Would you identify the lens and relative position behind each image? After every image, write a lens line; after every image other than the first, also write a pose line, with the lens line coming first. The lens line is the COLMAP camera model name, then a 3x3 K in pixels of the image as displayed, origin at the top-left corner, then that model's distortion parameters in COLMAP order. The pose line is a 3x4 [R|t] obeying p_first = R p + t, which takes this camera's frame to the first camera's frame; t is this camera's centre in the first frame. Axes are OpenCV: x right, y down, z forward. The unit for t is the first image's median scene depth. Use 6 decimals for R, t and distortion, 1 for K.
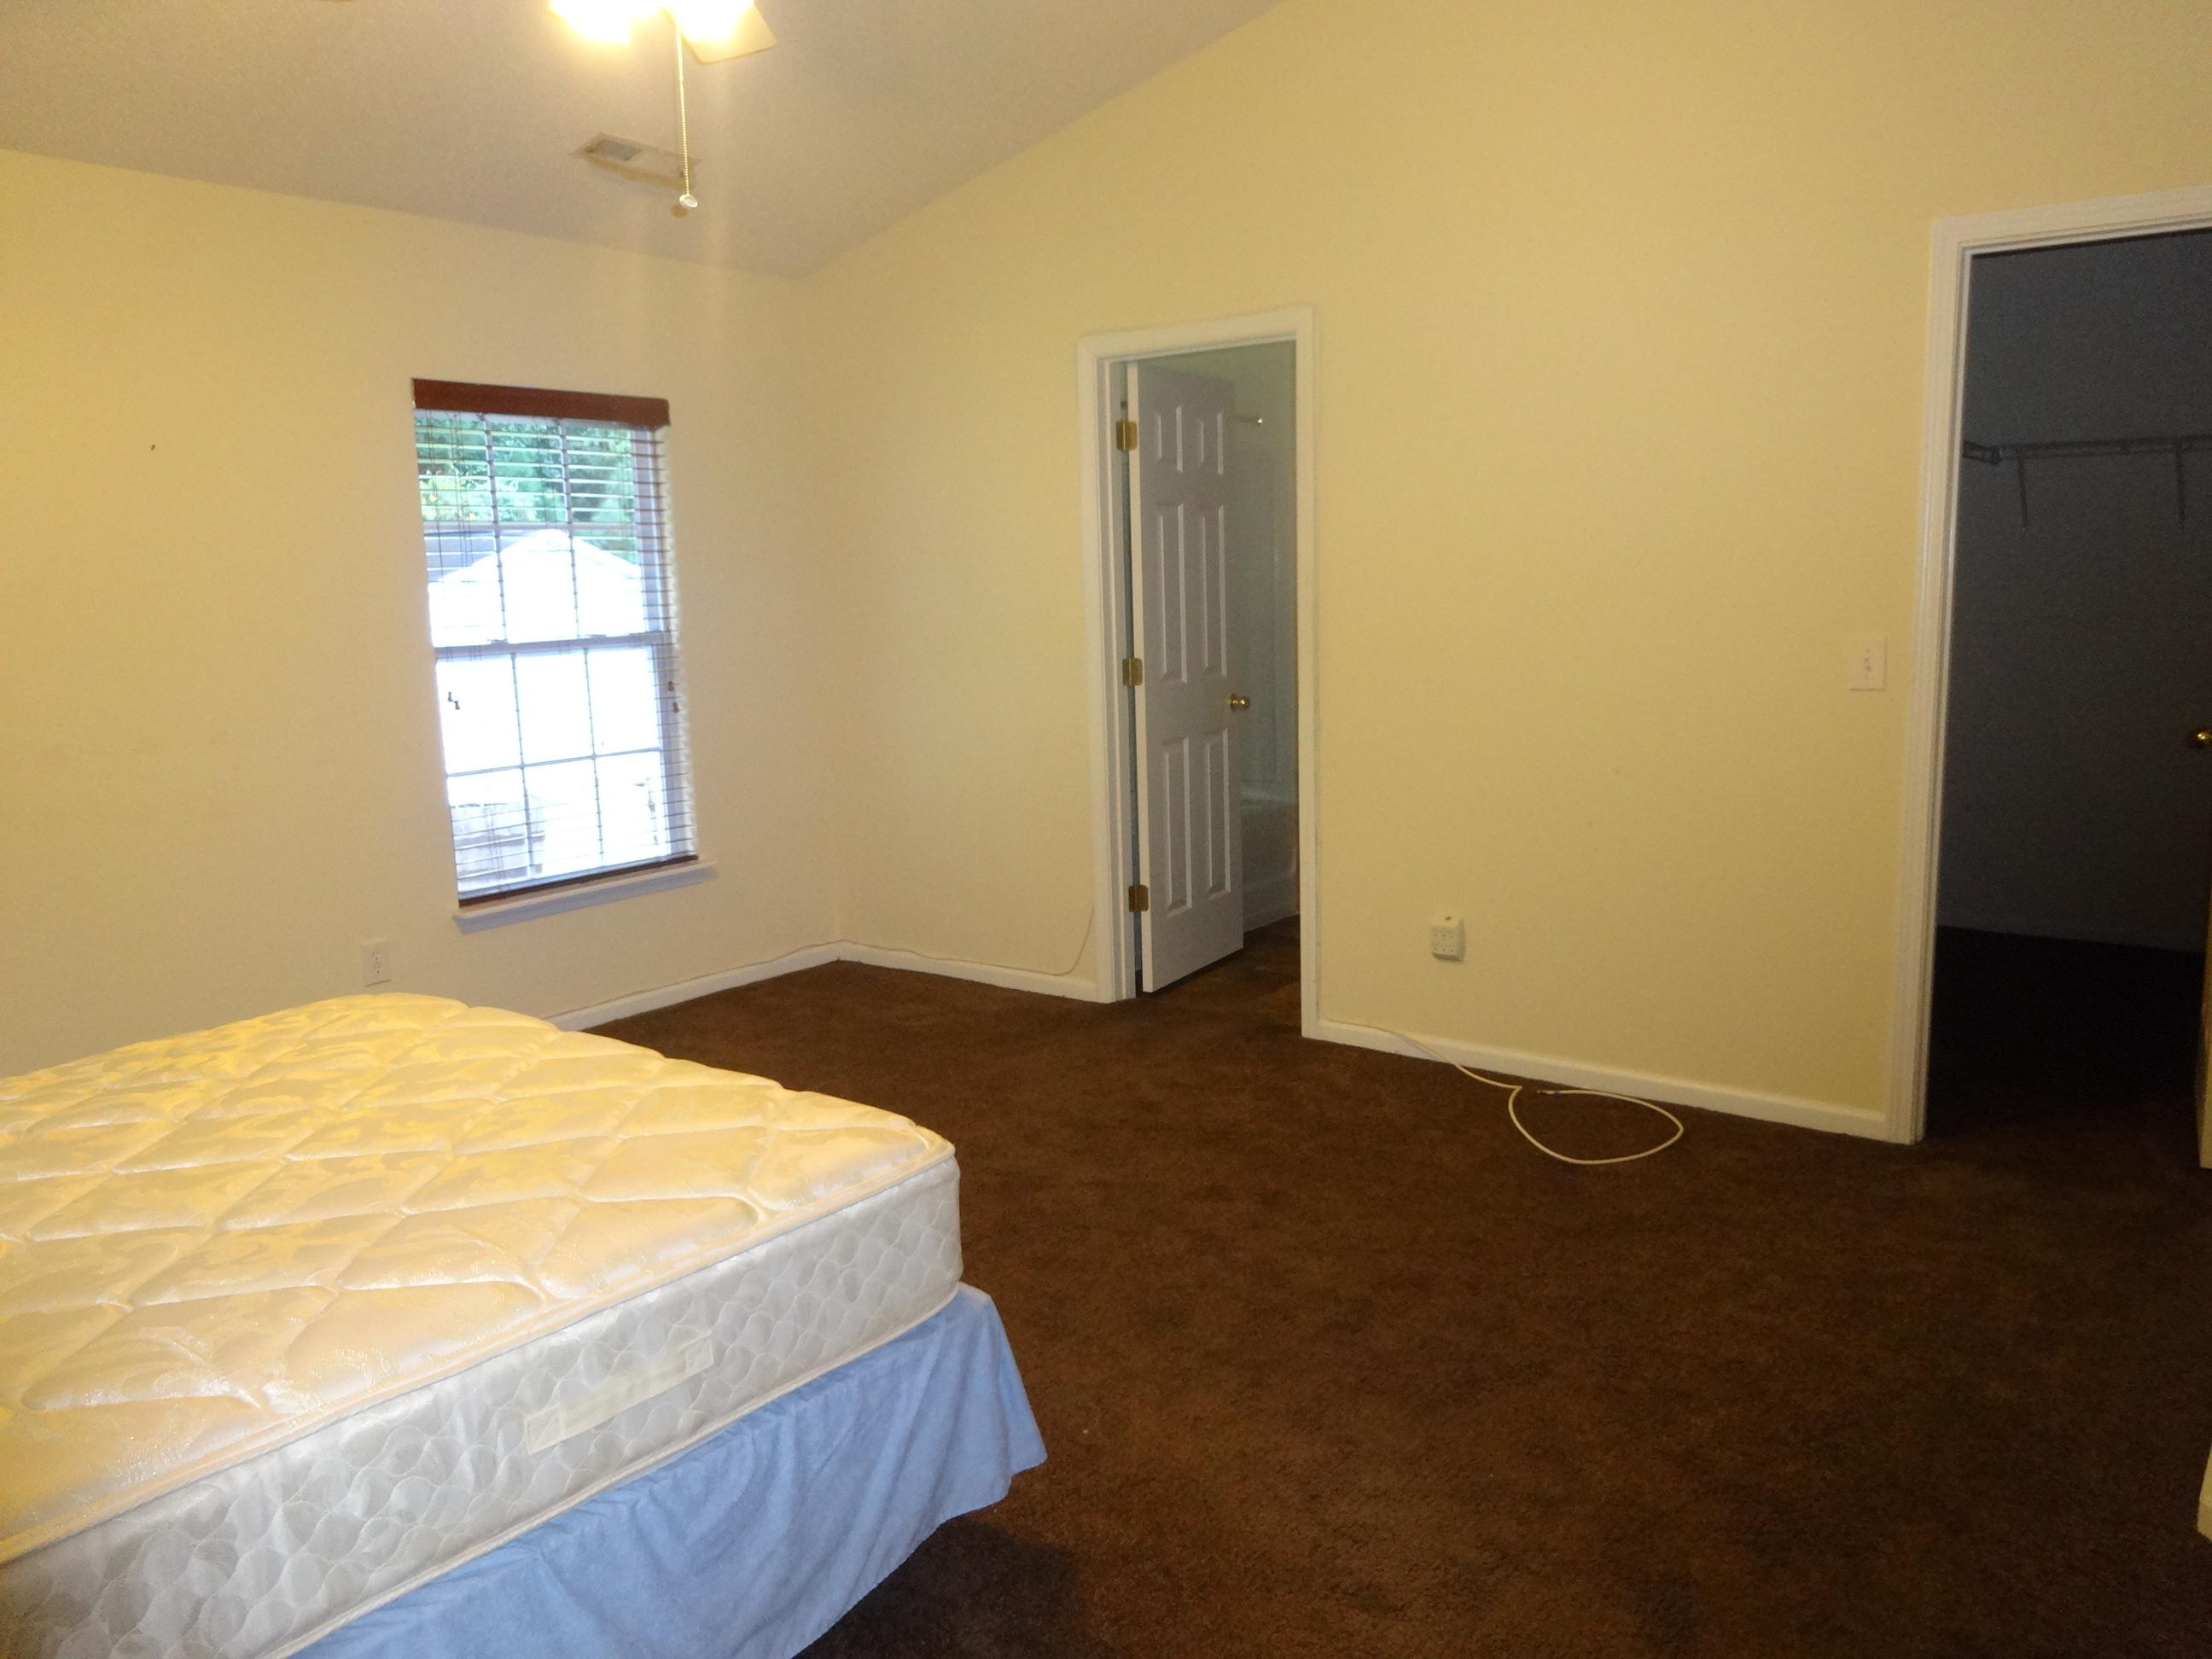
lens RADIAL K [[1648.1, 0, 1116.1], [0, 1648.1, 822.5], [0, 0, 1]] dist [0.003445, -0.002482]
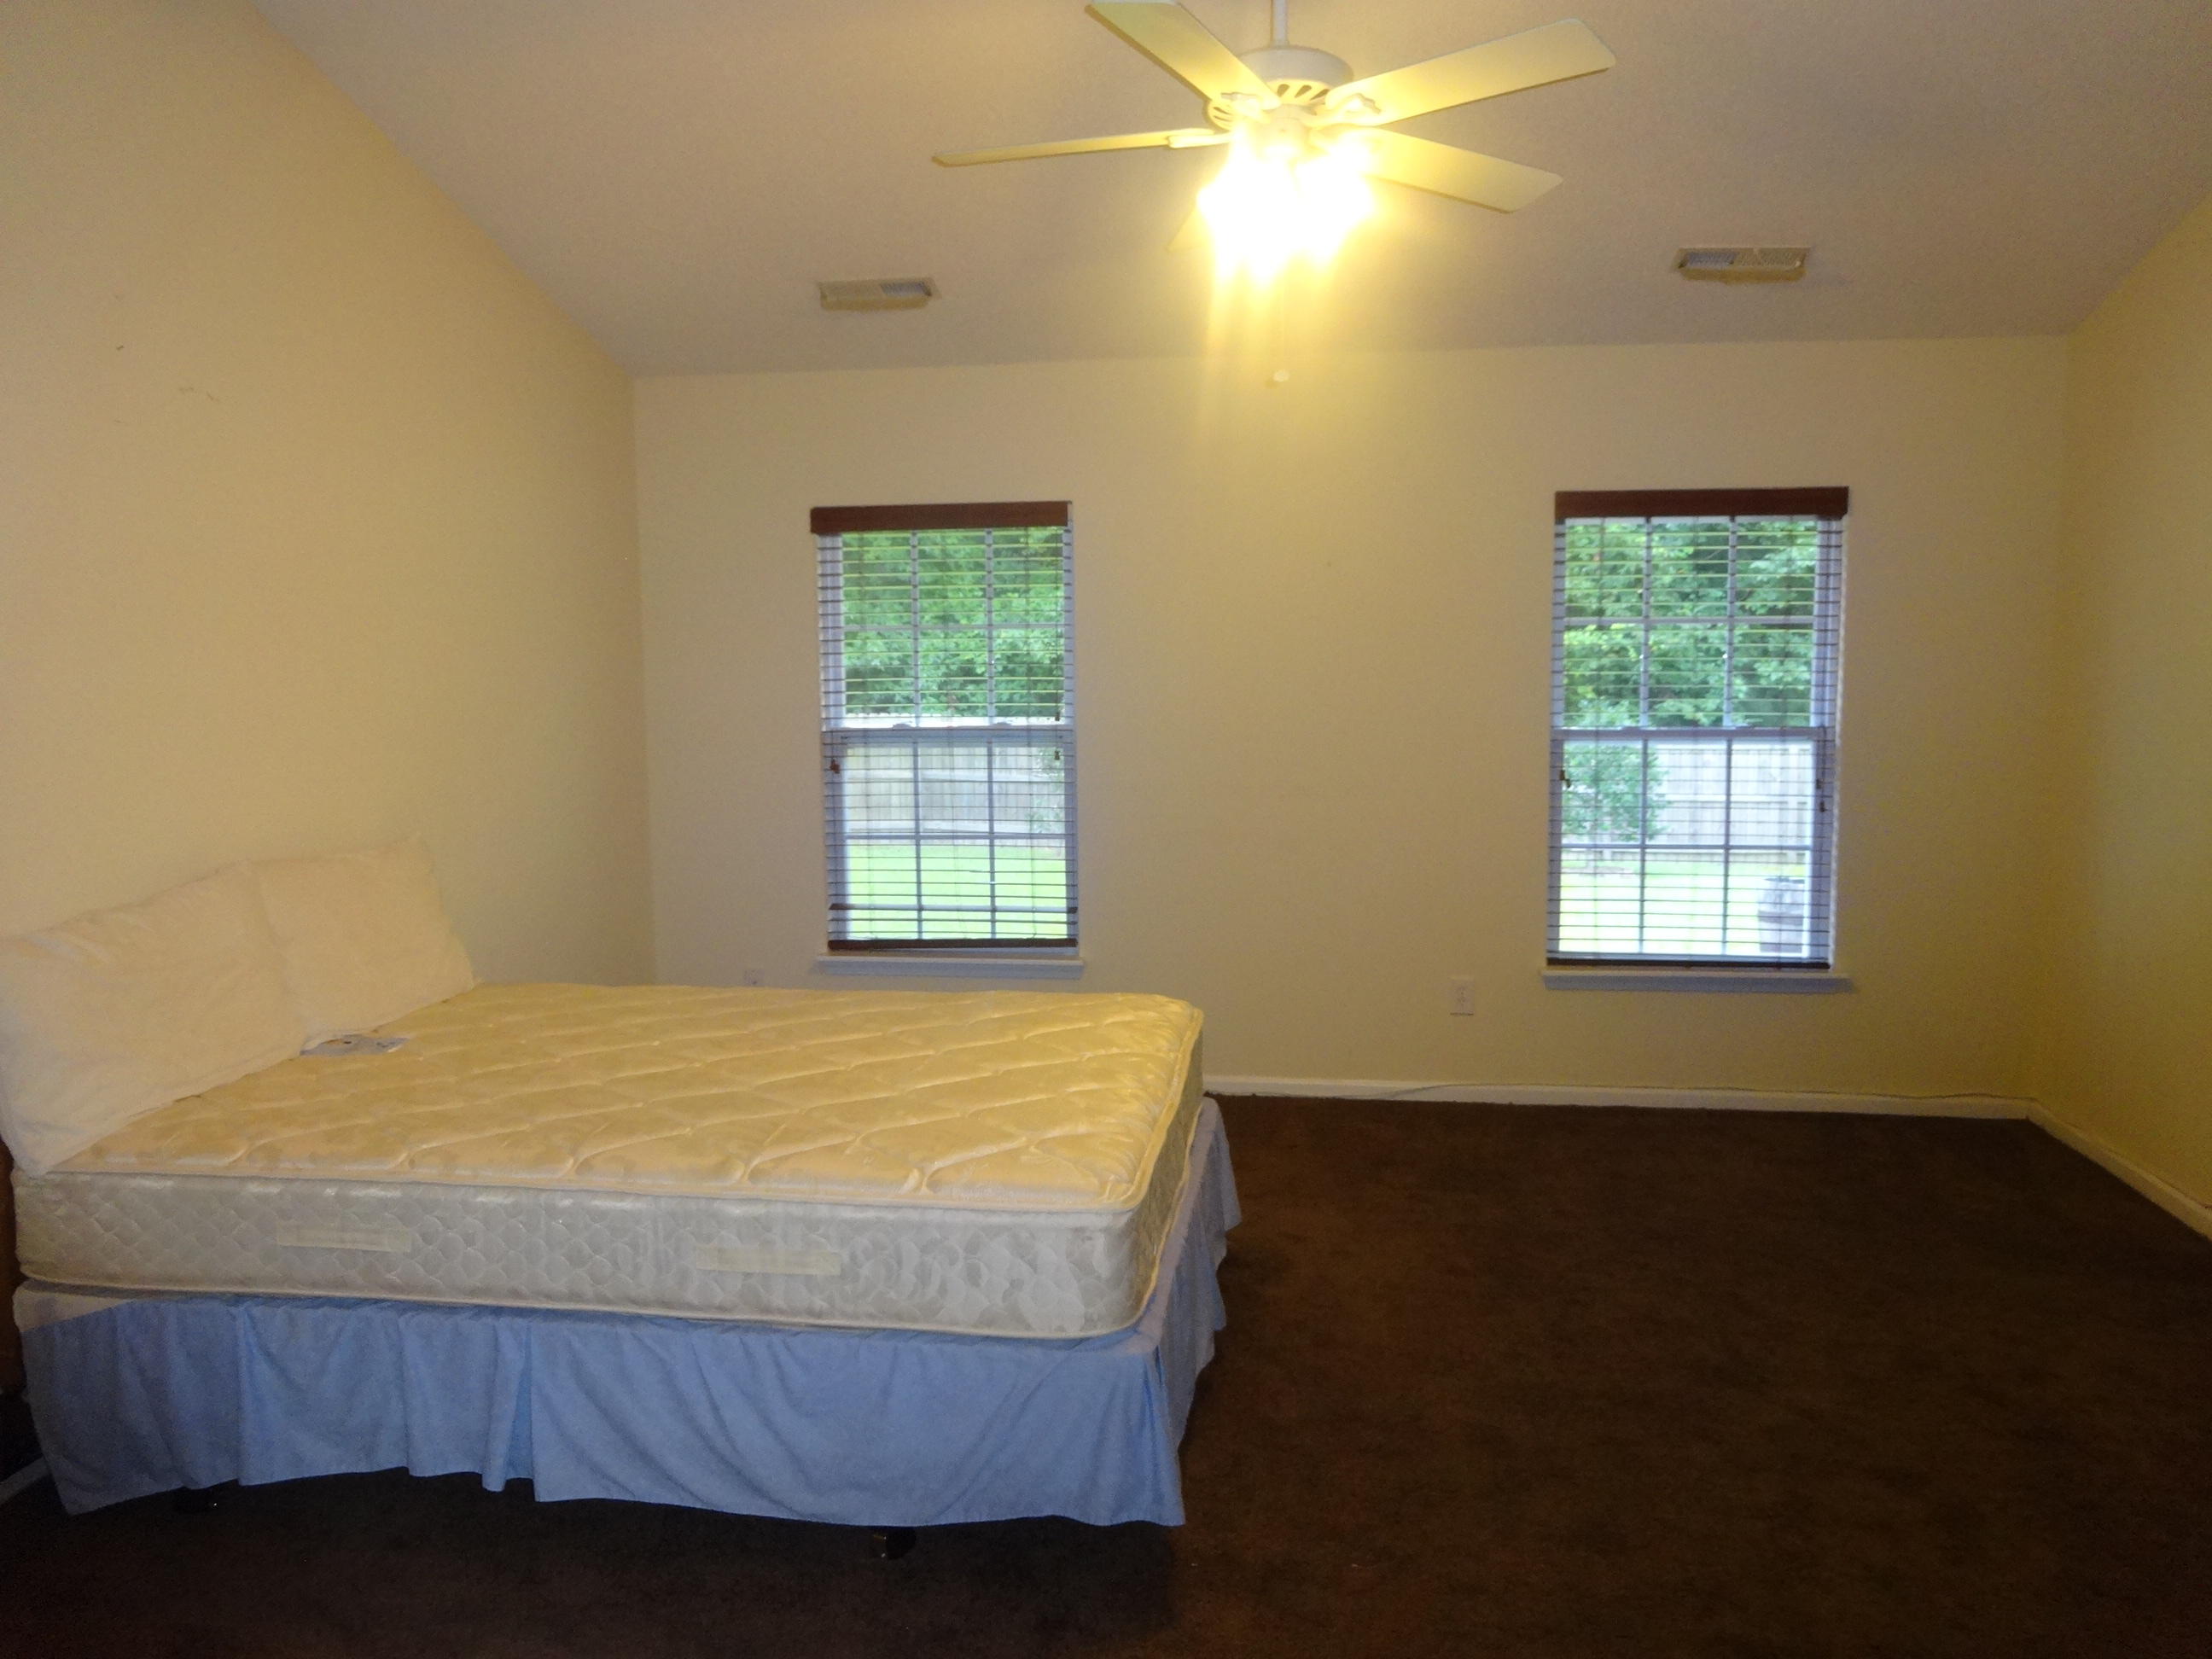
lens RADIAL K [[1648.1, 0, 1116.1], [0, 1648.1, 822.5], [0, 0, 1]] dist [0.003445, -0.002482]
pose [[0.483220, 0.108827, -0.868709, 0.371439], [-0.134028, 0.989744, 0.049436, -0.053654], [0.865179, 0.092543, 0.492849, 0.175150]]
